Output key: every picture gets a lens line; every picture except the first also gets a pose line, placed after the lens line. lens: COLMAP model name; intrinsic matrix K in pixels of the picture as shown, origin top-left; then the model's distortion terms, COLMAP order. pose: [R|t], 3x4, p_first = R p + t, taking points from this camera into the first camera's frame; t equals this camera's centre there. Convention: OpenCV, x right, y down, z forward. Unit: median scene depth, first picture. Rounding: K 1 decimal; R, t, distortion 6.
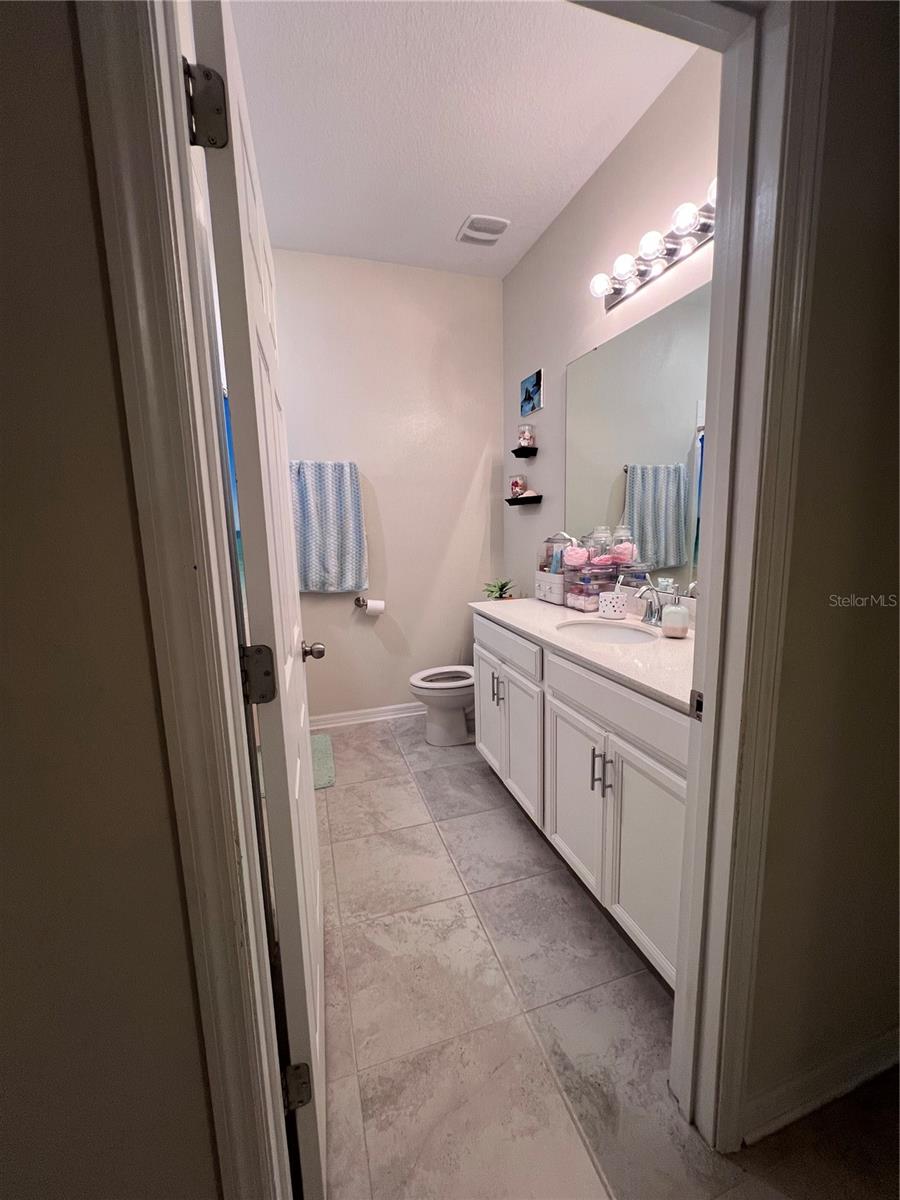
lens RADIAL K [[484.8, 0, 446.3], [0, 484.8, 600.0], [0, 0, 1]] dist [-0.003044, 0.000335]
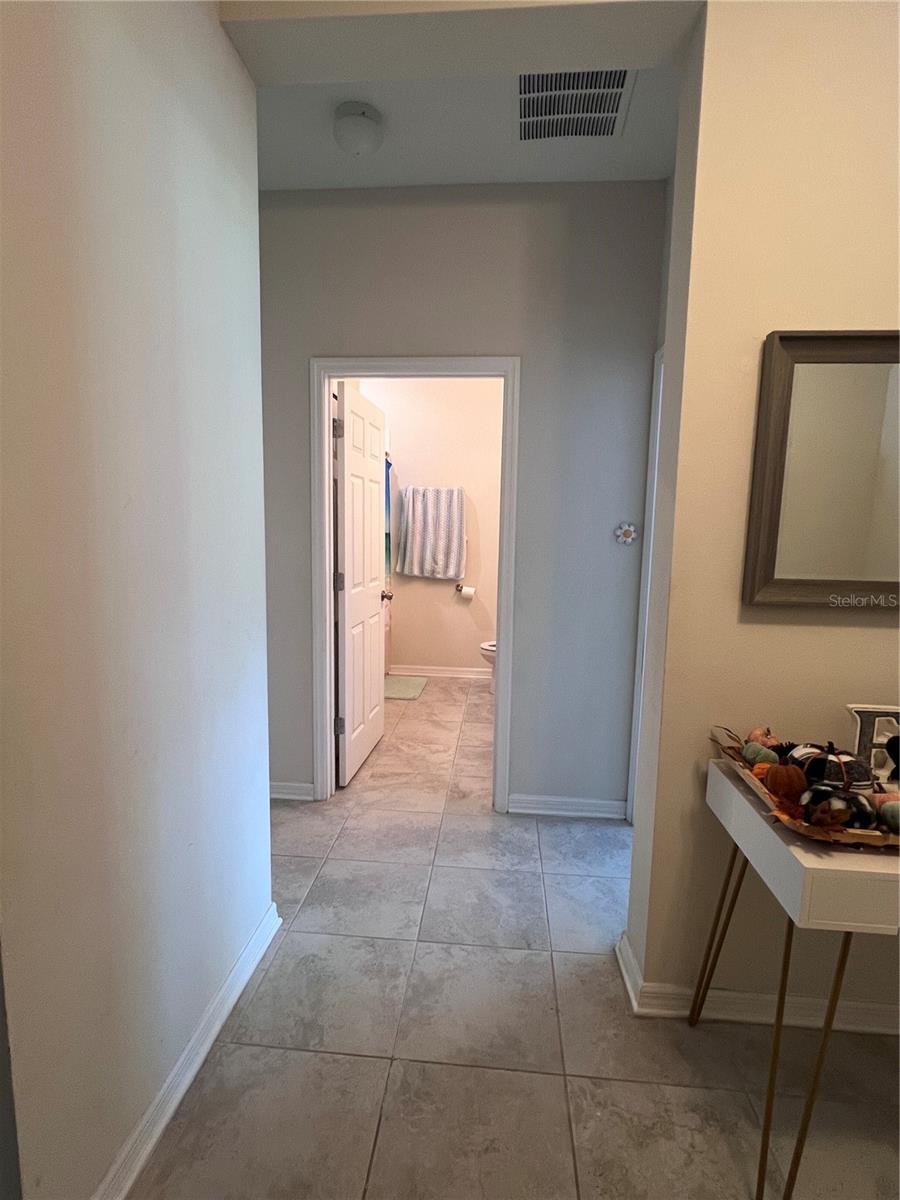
lens RADIAL K [[596.1, 0, 450.5], [0, 596.1, 598.5], [0, 0, 1]] dist [0.000485, -0.000656]
pose [[0.924913, 0.093626, -0.368470, 0.477346], [-0.104117, 0.994527, -0.008645, 0.058080], [0.365644, 0.046359, 0.929599, -0.655465]]
